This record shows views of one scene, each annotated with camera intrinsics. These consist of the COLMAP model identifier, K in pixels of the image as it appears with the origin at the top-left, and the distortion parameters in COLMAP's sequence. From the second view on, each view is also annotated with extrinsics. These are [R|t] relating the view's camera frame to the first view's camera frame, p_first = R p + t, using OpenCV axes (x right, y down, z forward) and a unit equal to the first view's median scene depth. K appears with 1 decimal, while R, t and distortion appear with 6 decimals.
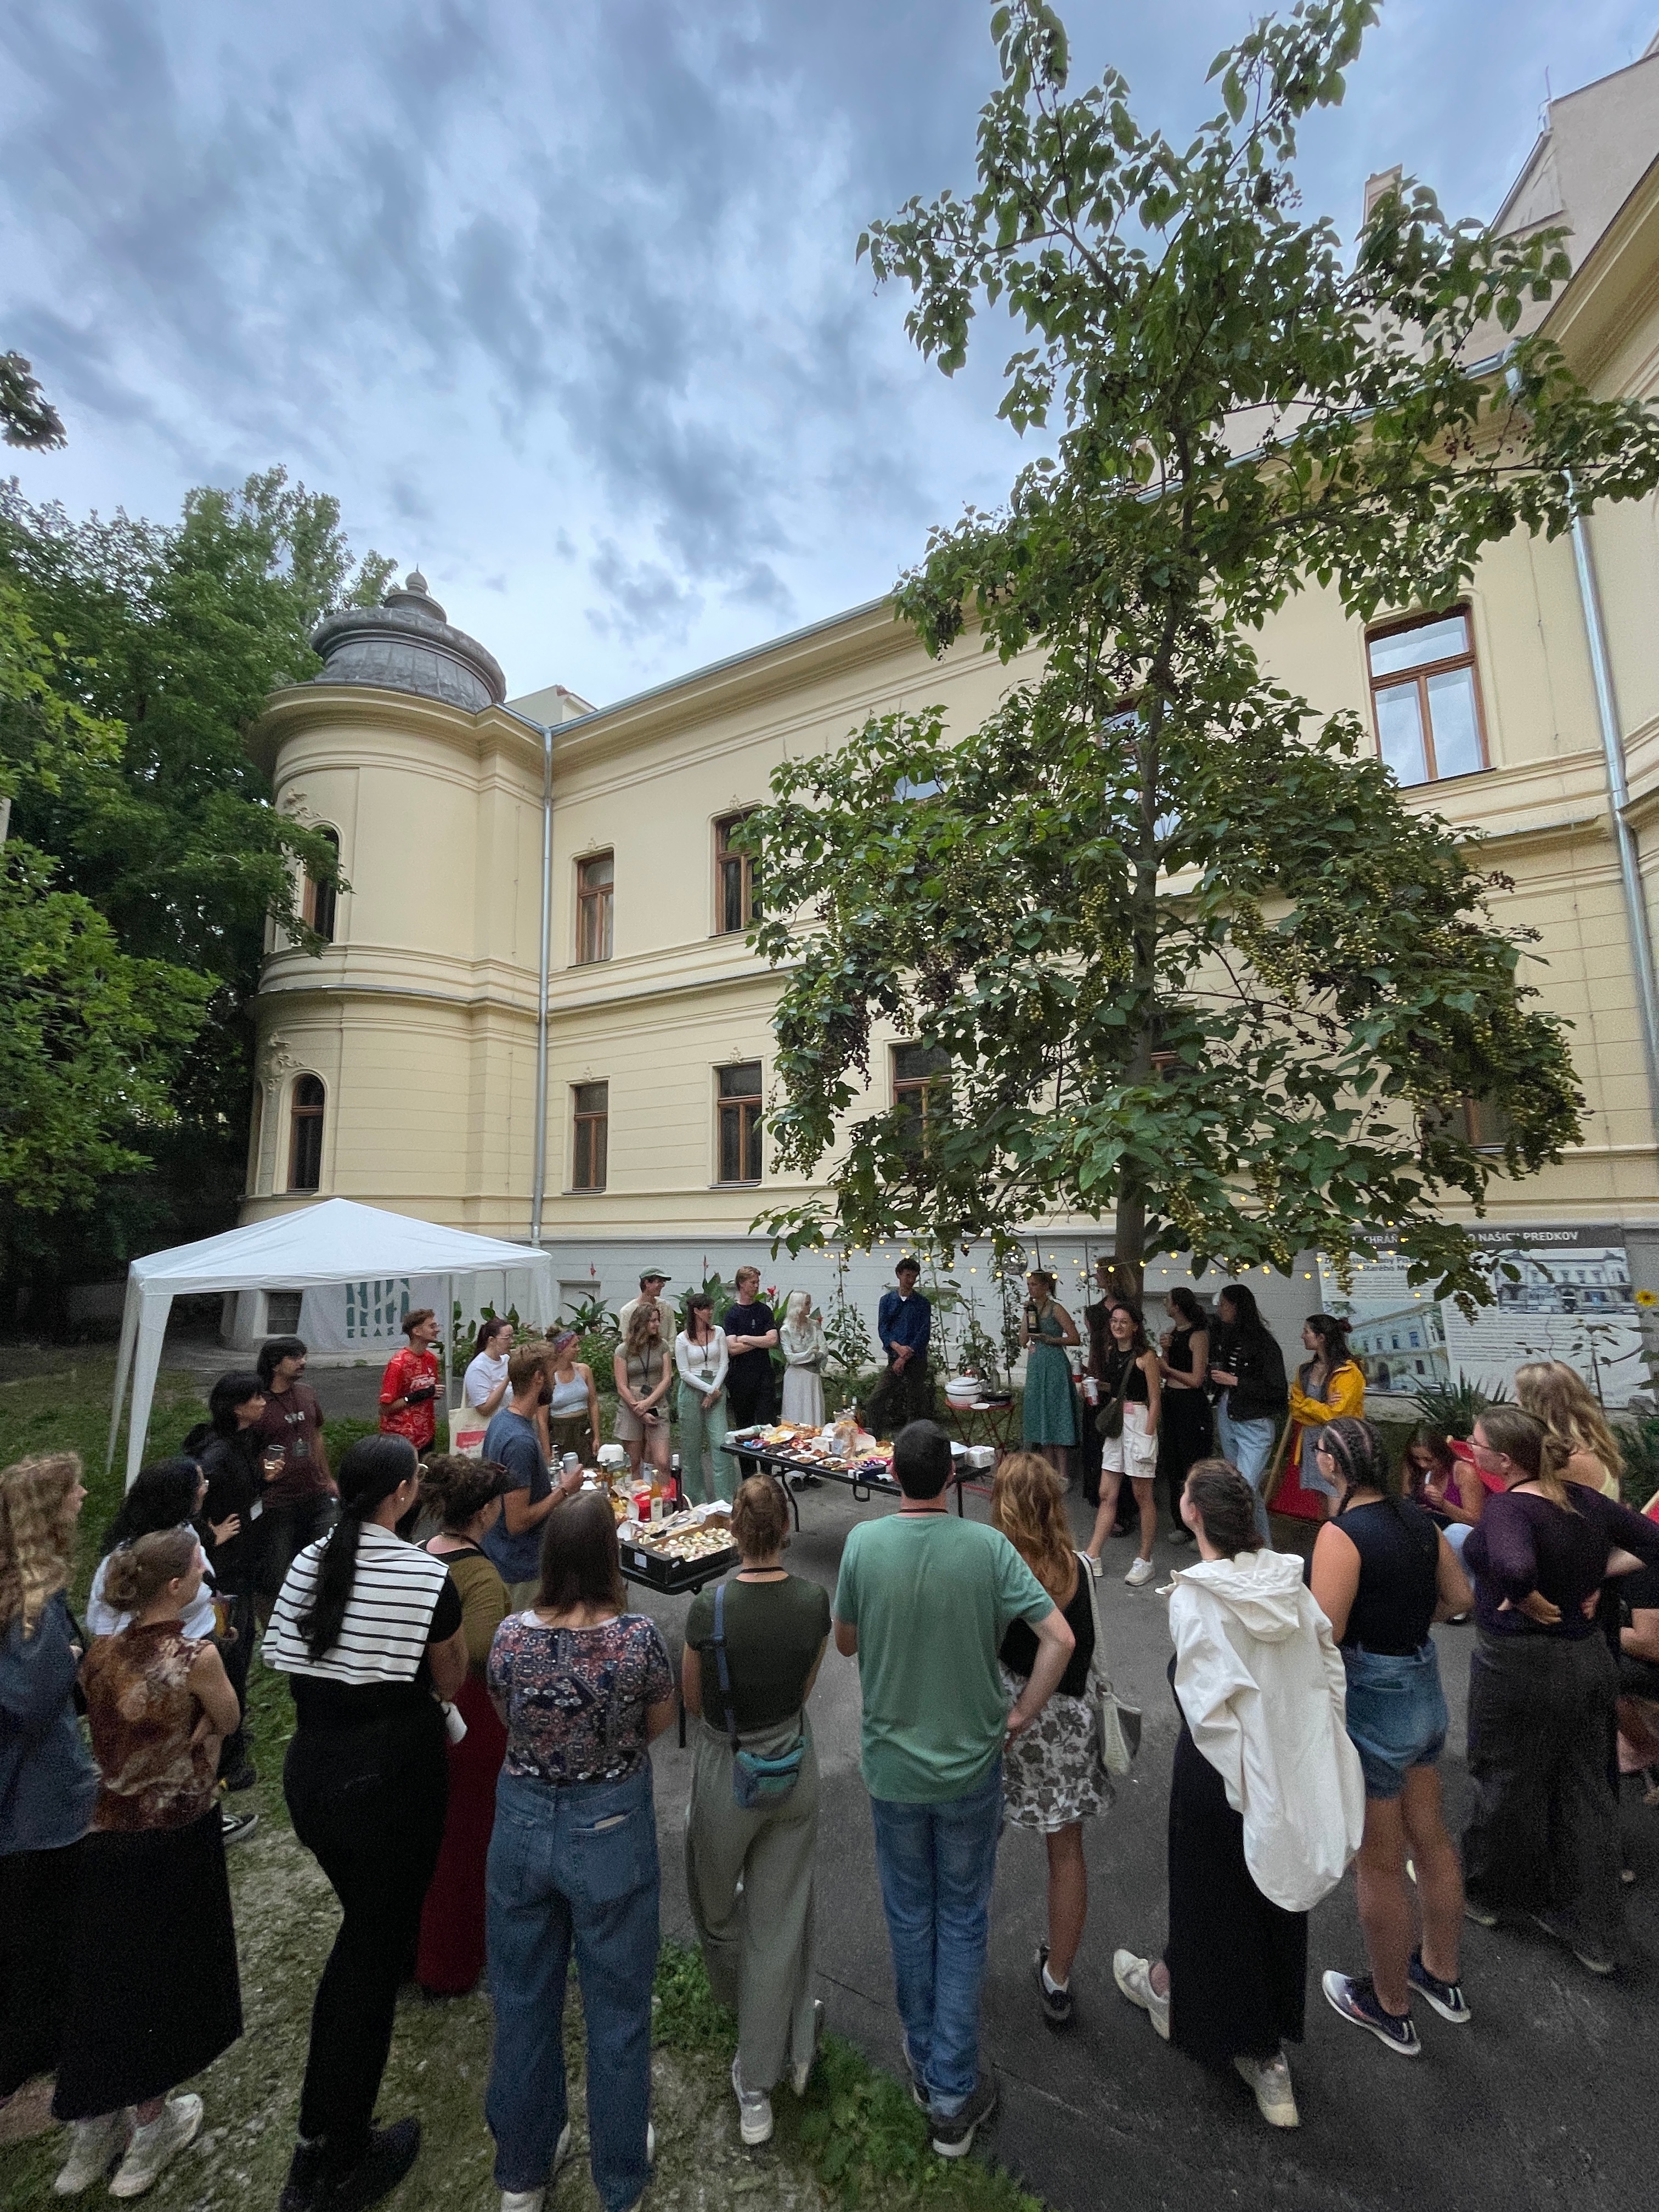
lens RADIAL K [[892.9, 0, 829.5], [0, 892.9, 1106.0], [0, 0, 1]] dist [0.001972, 0.000183]
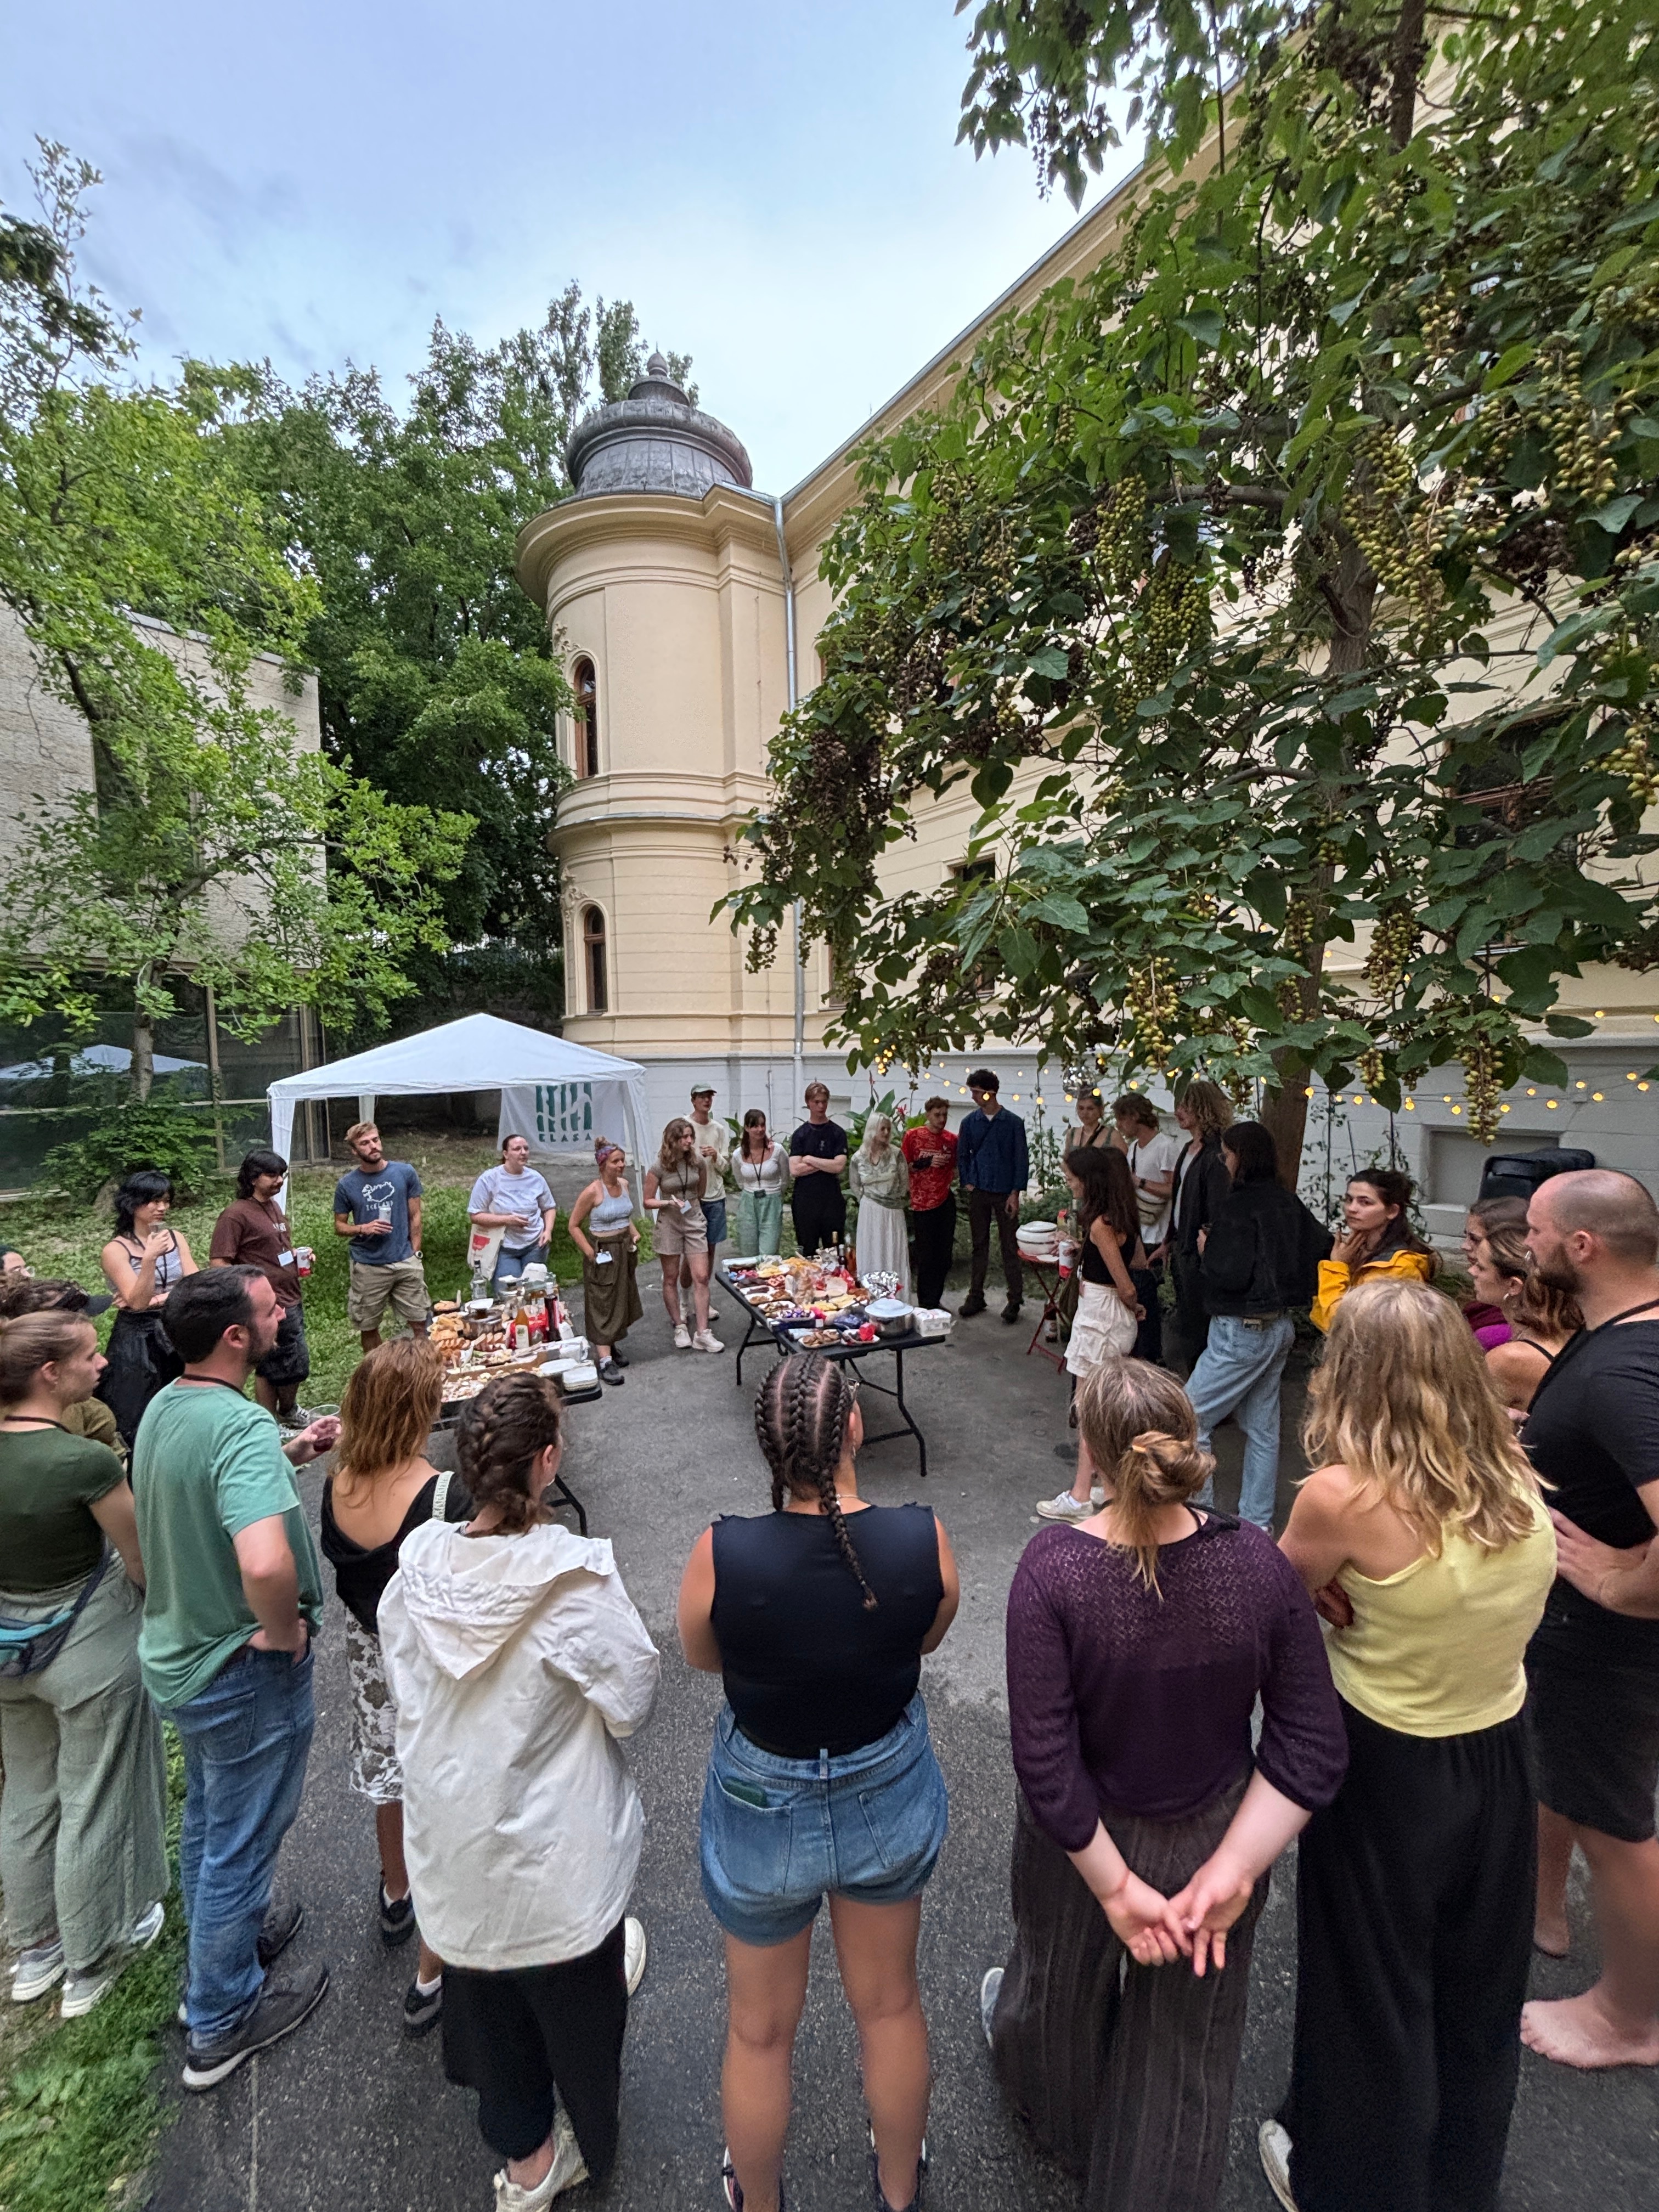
lens RADIAL K [[906.6, 0, 829.5], [0, 906.6, 1106.0], [0, 0, 1]] dist [-0.002687, -0.000277]
pose [[0.915097, 0.024488, -0.402490, 0.129303], [0.055799, 0.980862, 0.186540, 0.015334], [0.399355, -0.193160, 0.896217, 0.084207]]
